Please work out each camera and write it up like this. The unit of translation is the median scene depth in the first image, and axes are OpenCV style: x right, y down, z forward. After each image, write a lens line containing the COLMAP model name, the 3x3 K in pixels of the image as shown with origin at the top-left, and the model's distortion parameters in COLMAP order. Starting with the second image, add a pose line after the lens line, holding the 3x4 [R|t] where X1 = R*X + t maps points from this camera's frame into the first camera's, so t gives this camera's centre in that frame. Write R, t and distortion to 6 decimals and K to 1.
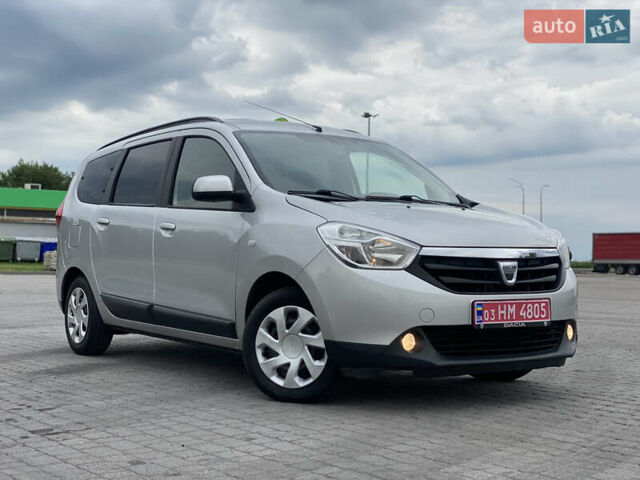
lens RADIAL K [[962.4, 0, 330.2], [0, 962.4, 227.2], [0, 0, 1]] dist [0.146210, 0.000000]
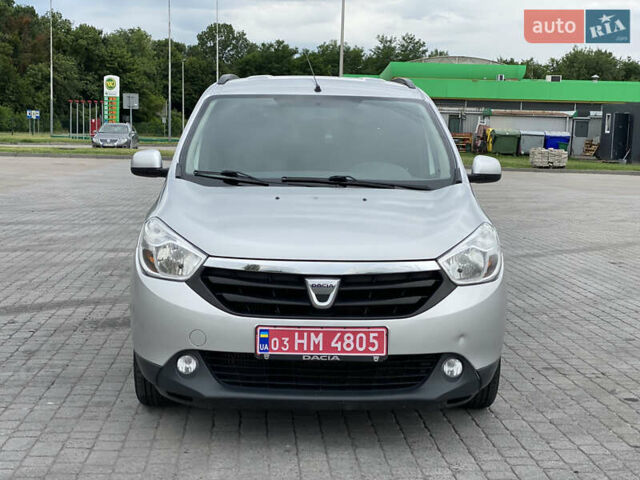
lens RADIAL K [[962.4, 0, 322.3], [0, 962.4, 229.6], [0, 0, 1]] dist [0.146210, 0.000000]
pose [[0.833243, 0.068891, -0.548599, 0.602870], [-0.001536, 0.992492, 0.122300, -0.101021], [0.552905, -0.101063, 0.827092, 0.325140]]
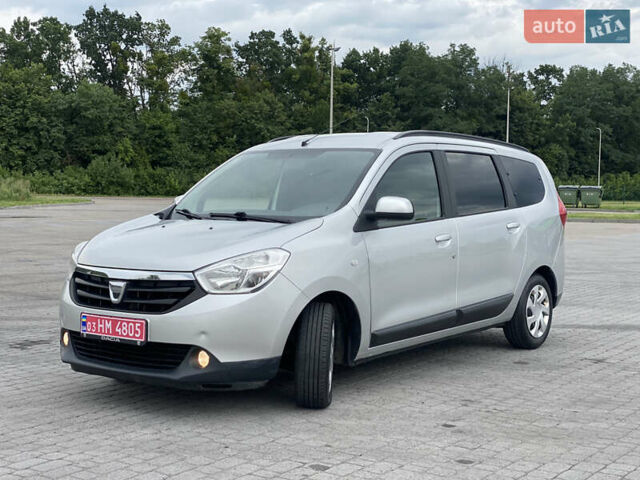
lens RADIAL K [[962.4, 0, 314.7], [0, 962.4, 242.6], [0, 0, 1]] dist [0.146210, 0.000000]
pose [[0.289440, 0.046380, -0.956072, 1.261657], [0.022934, 0.998203, 0.055367, -0.062942], [0.956922, -0.037952, 0.287856, 0.869393]]
